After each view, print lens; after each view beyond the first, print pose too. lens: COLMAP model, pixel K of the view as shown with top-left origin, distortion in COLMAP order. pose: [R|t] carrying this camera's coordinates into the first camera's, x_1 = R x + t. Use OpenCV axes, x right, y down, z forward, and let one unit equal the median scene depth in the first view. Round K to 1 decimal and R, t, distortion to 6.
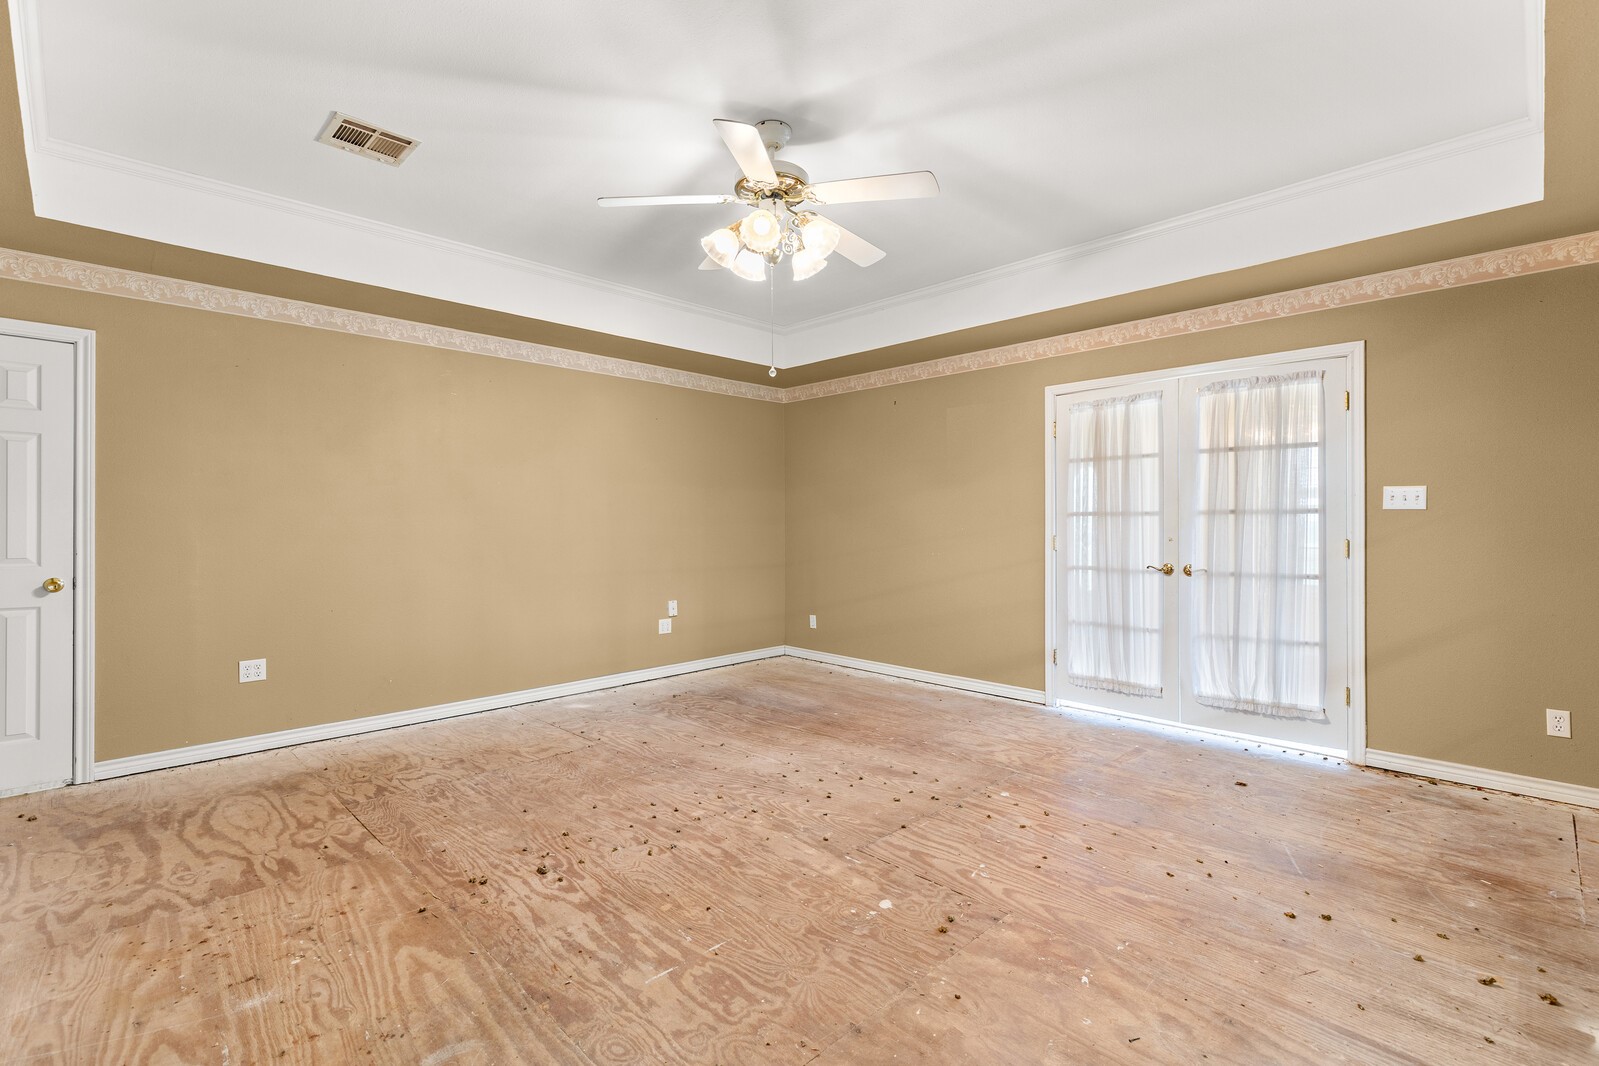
lens RADIAL K [[724.8, 0, 803.7], [0, 724.8, 532.9], [0, 0, 1]] dist [0.002925, -0.001178]
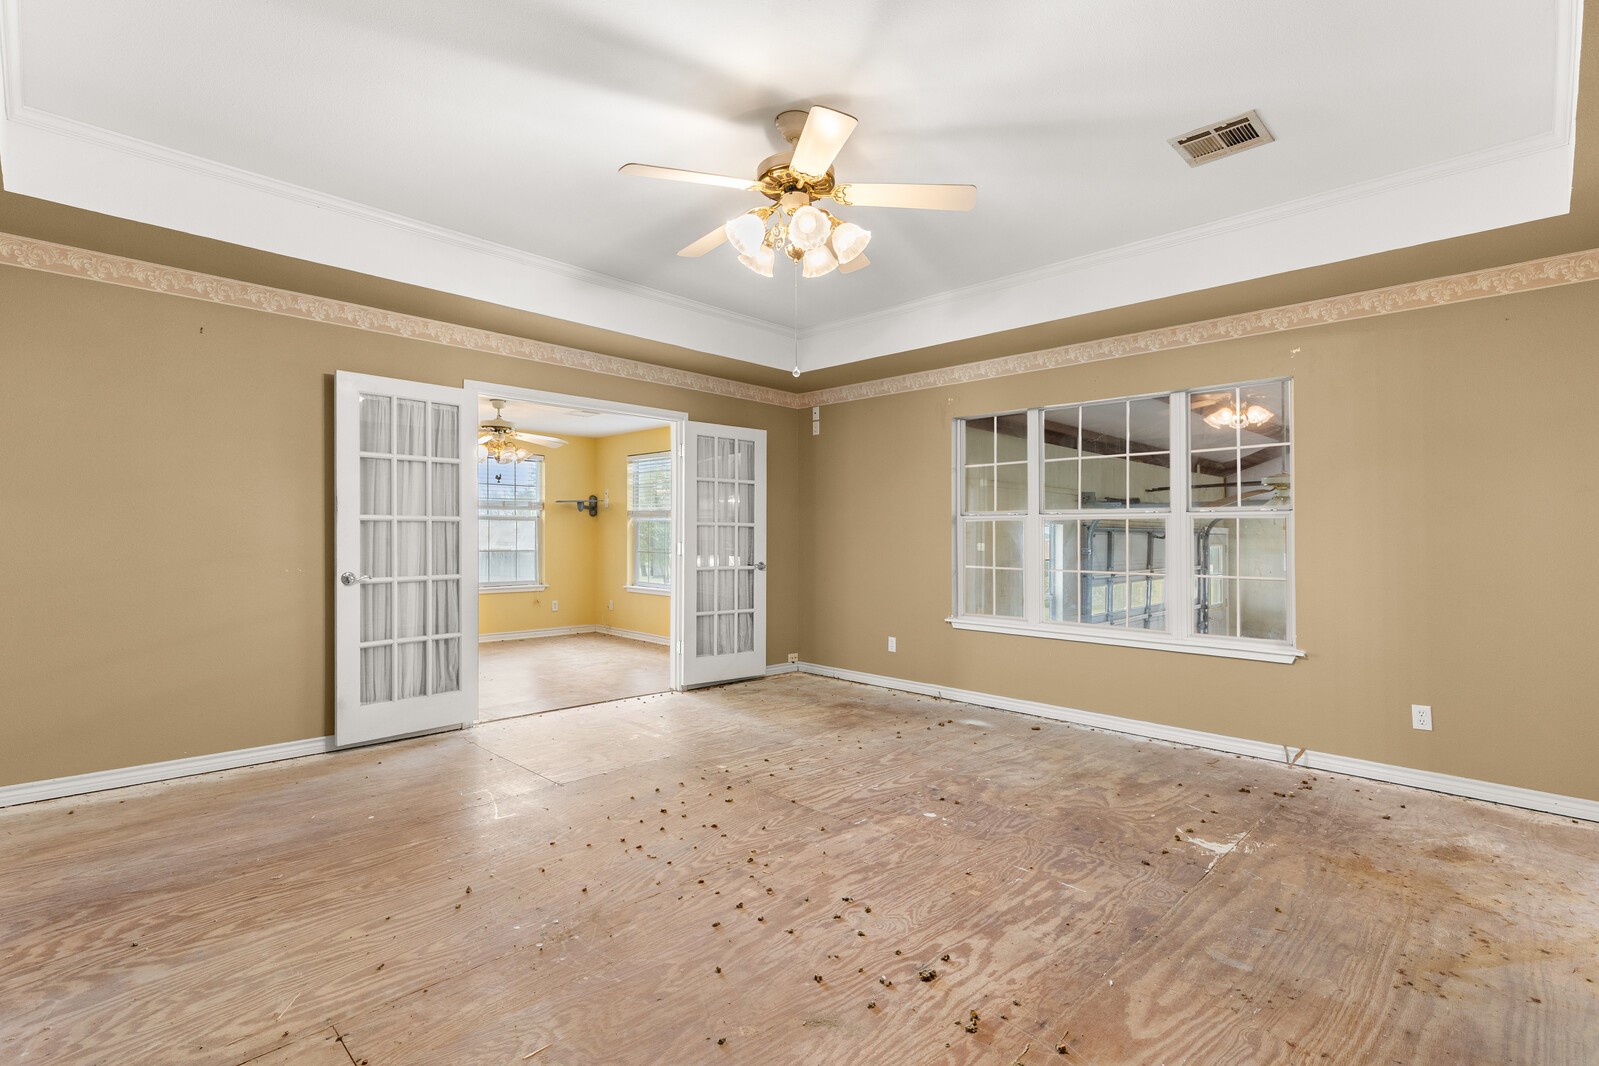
lens RADIAL K [[724.8, 0, 803.6], [0, 724.8, 532.1], [0, 0, 1]] dist [0.002925, -0.001178]
pose [[0.011028, 0.002723, 0.999935, -1.230656], [0.003612, 0.999990, -0.002763, -0.011080], [-0.999933, 0.003642, 0.011018, 1.210305]]
